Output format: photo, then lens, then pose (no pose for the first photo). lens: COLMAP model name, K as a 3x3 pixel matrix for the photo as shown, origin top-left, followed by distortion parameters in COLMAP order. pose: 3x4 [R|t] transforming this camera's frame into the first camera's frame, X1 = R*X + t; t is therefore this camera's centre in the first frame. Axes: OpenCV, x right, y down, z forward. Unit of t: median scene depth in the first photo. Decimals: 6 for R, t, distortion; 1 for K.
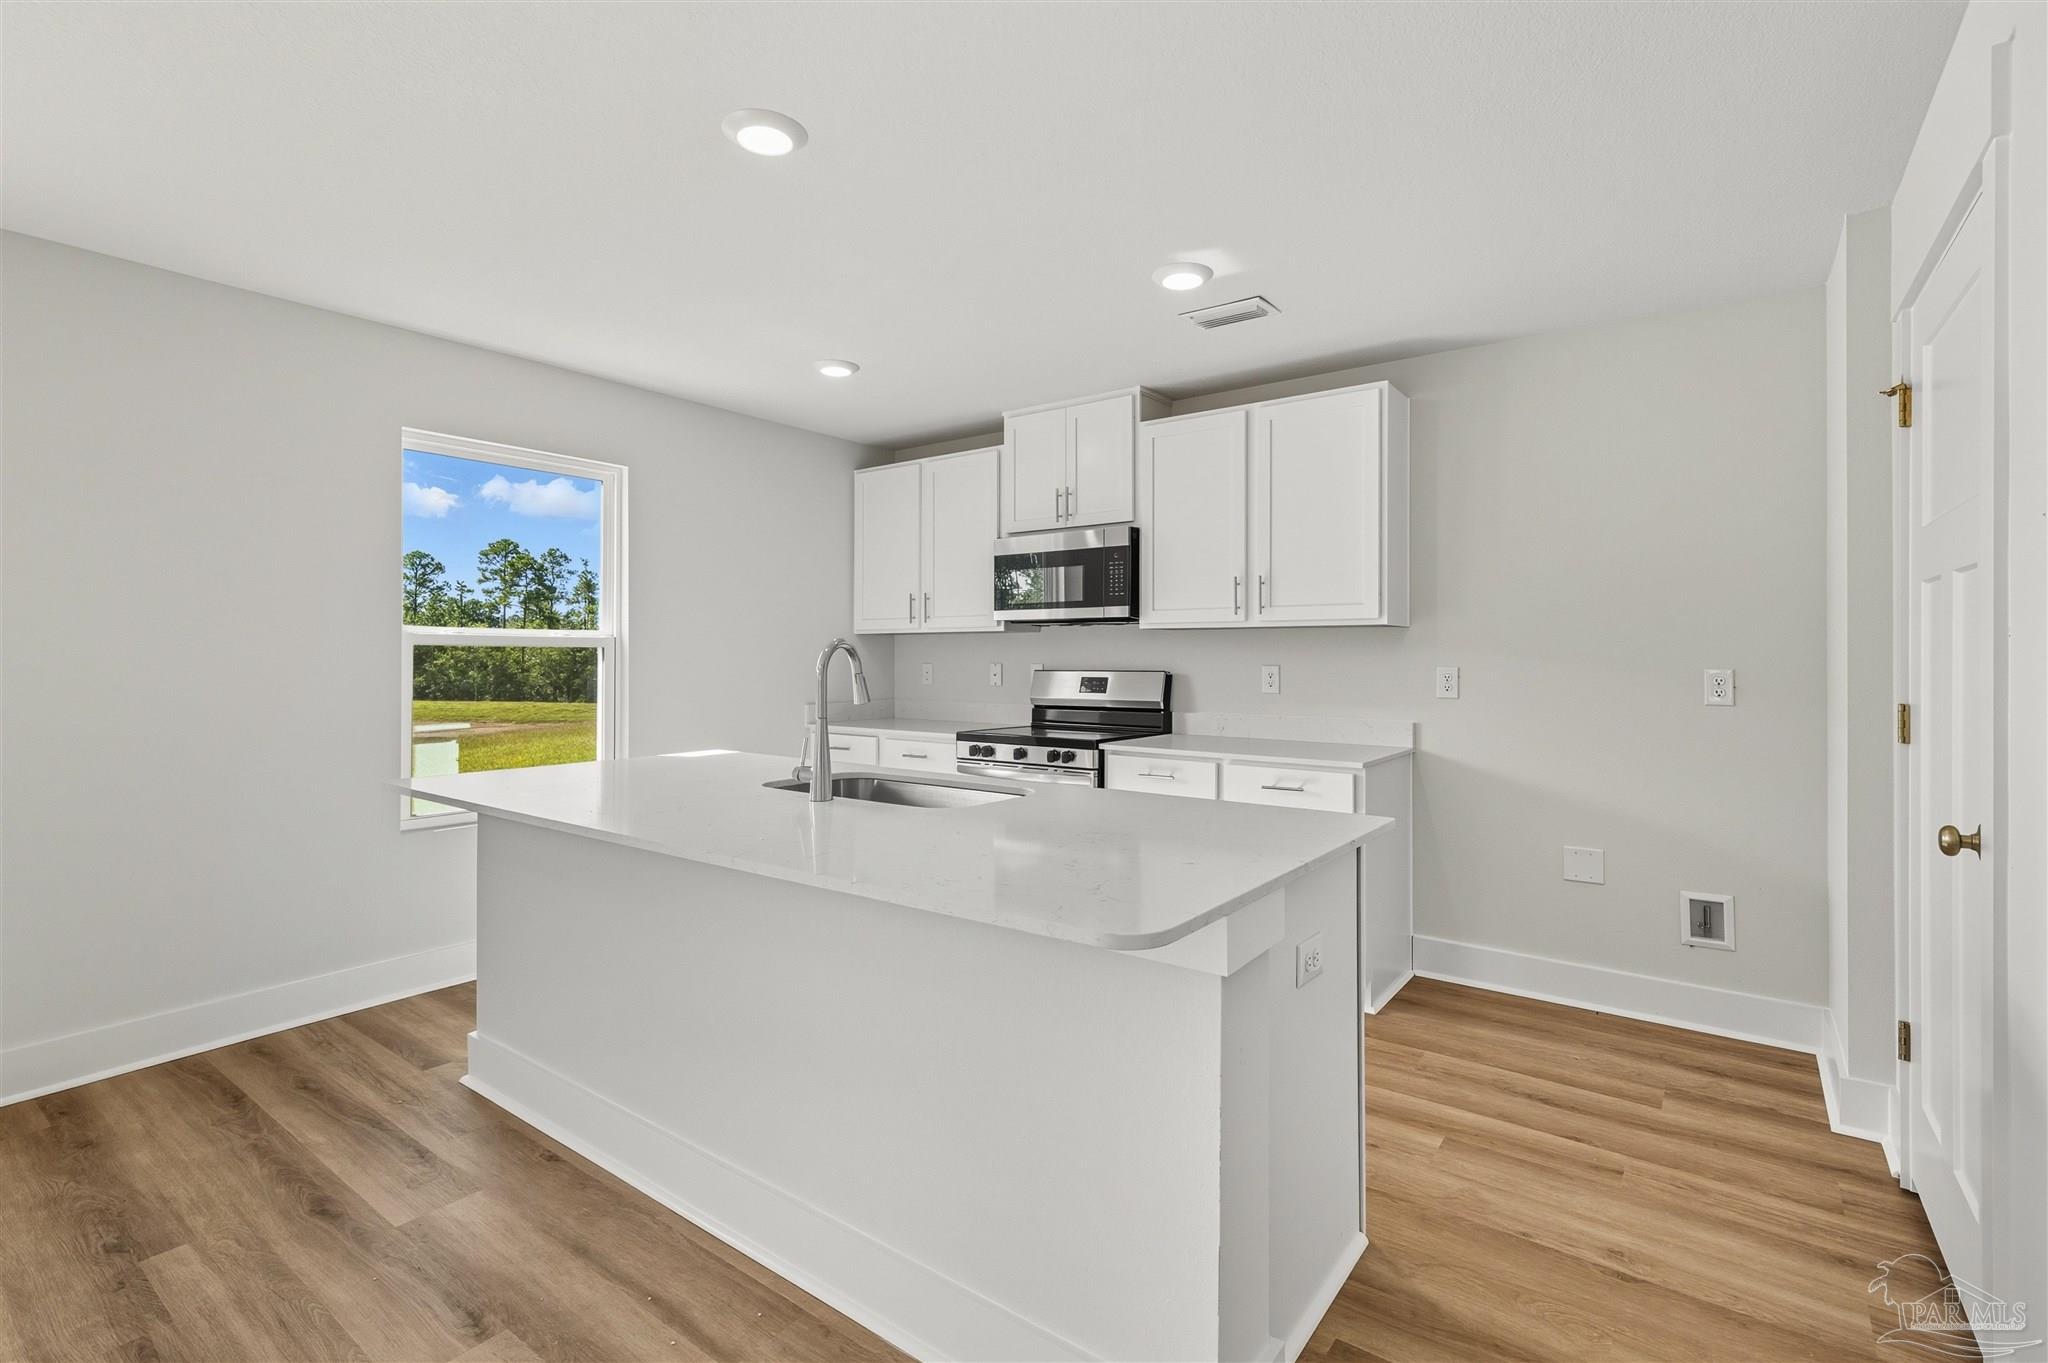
lens RADIAL K [[931.9, 0, 1038.8], [0, 931.9, 658.1], [0, 0, 1]] dist [0.018181, -0.003329]
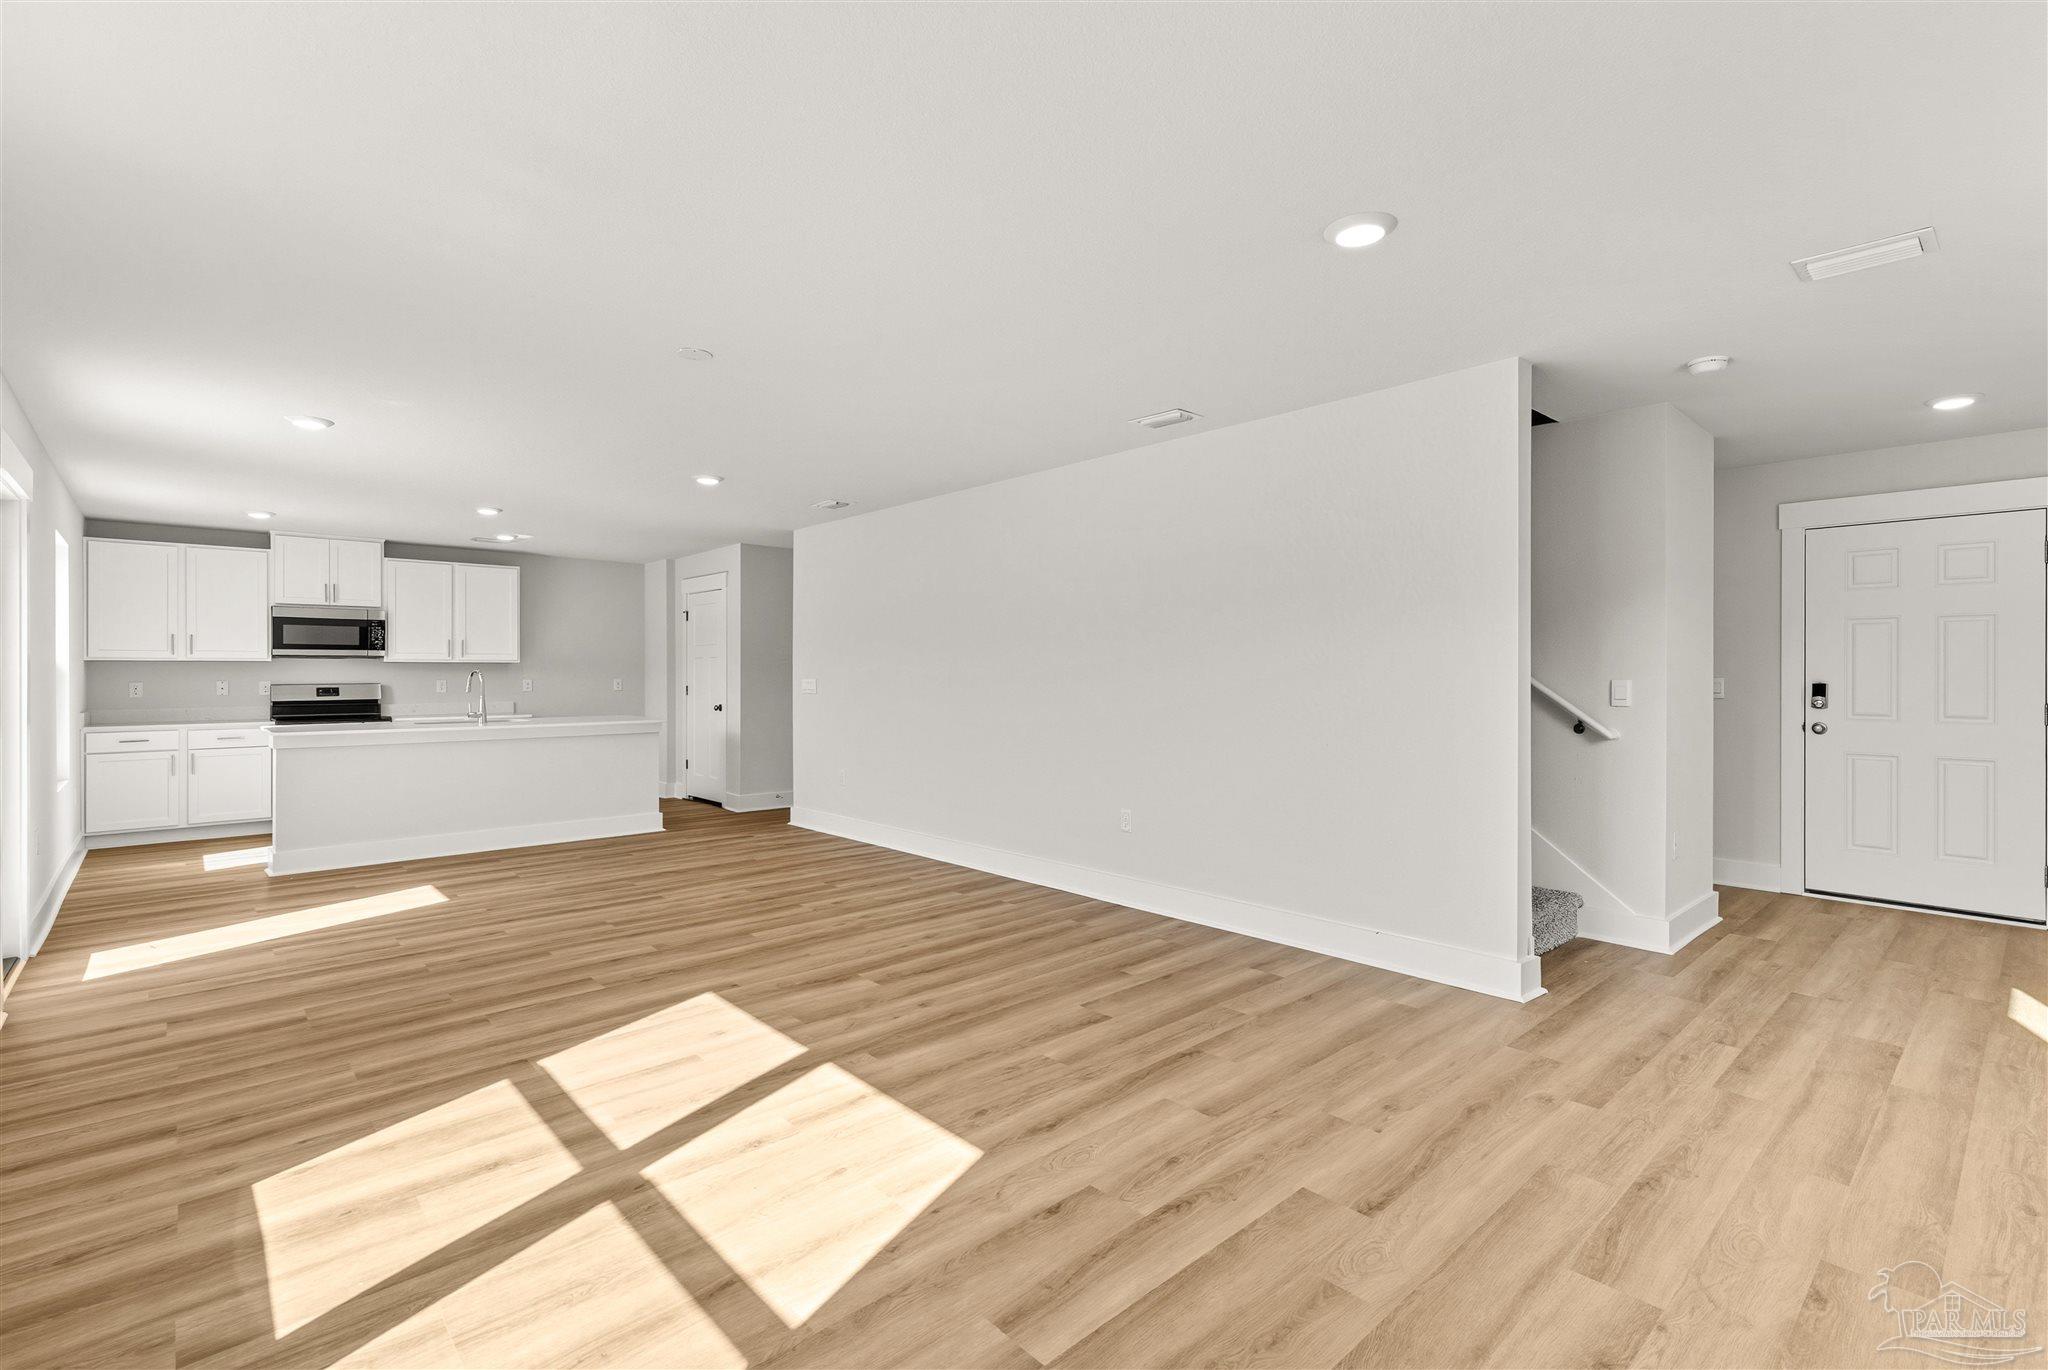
lens RADIAL K [[931.9, 0, 1037.7], [0, 931.9, 677.8], [0, 0, 1]] dist [0.018181, -0.003329]
pose [[0.195725, -0.004525, 0.980648, -1.441161], [0.003767, 0.999985, 0.003862, 0.000029], [-0.980652, 0.002938, 0.195739, -0.686815]]
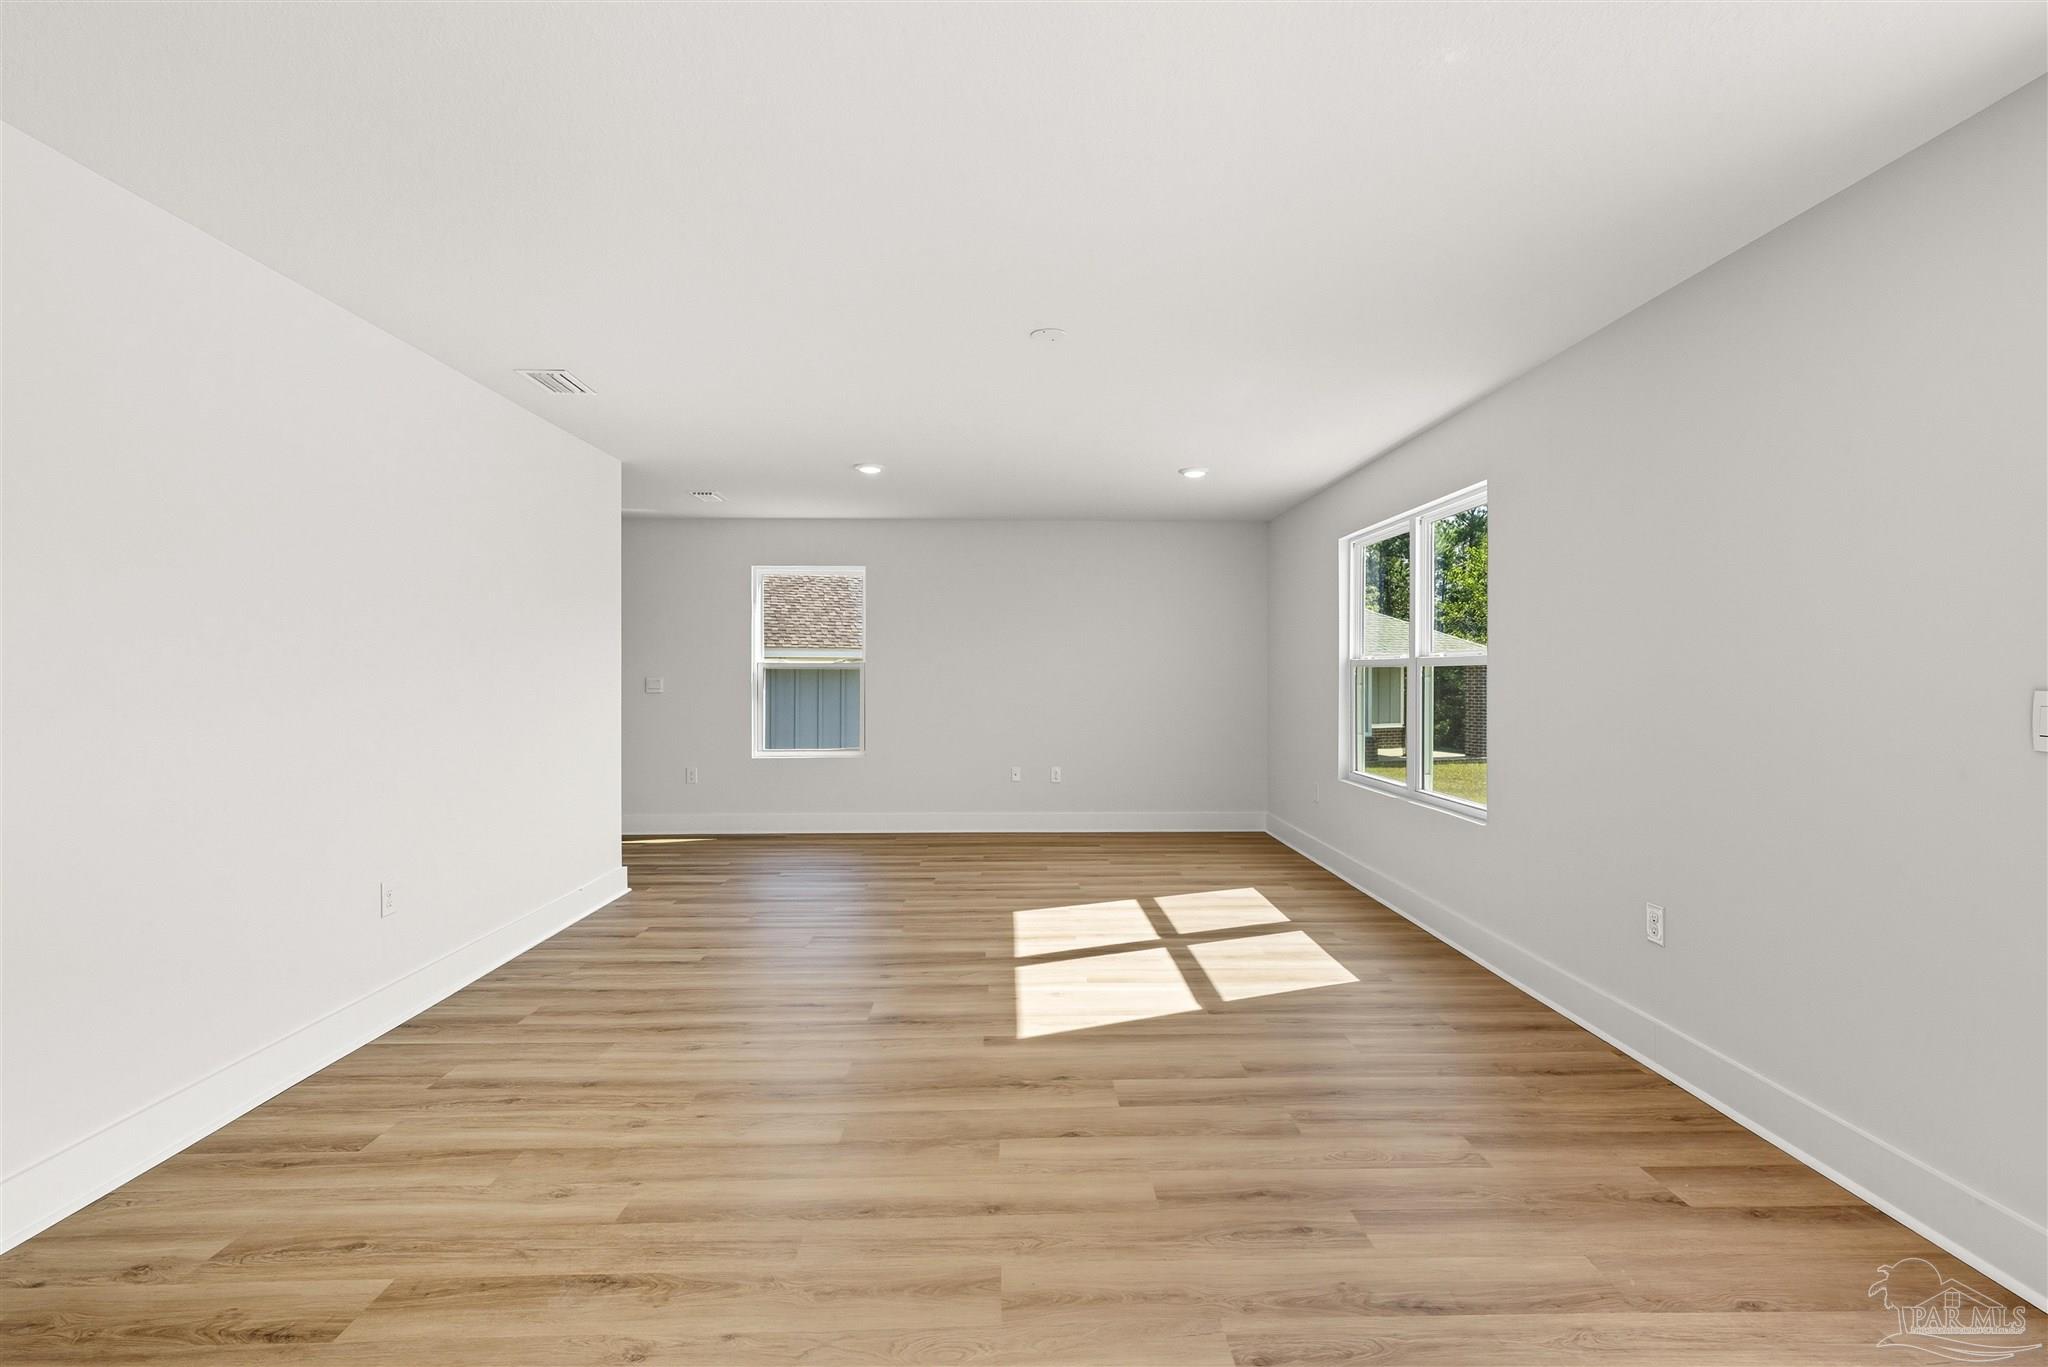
lens RADIAL K [[931.9, 0, 1020.3], [0, 931.9, 678.1], [0, 0, 1]] dist [0.018181, -0.003329]
pose [[-0.797870, -0.000380, -0.602829, -0.267041], [-0.002162, 0.999995, 0.002231, 0.001869], [0.602825, 0.003083, -0.797867, 0.322627]]
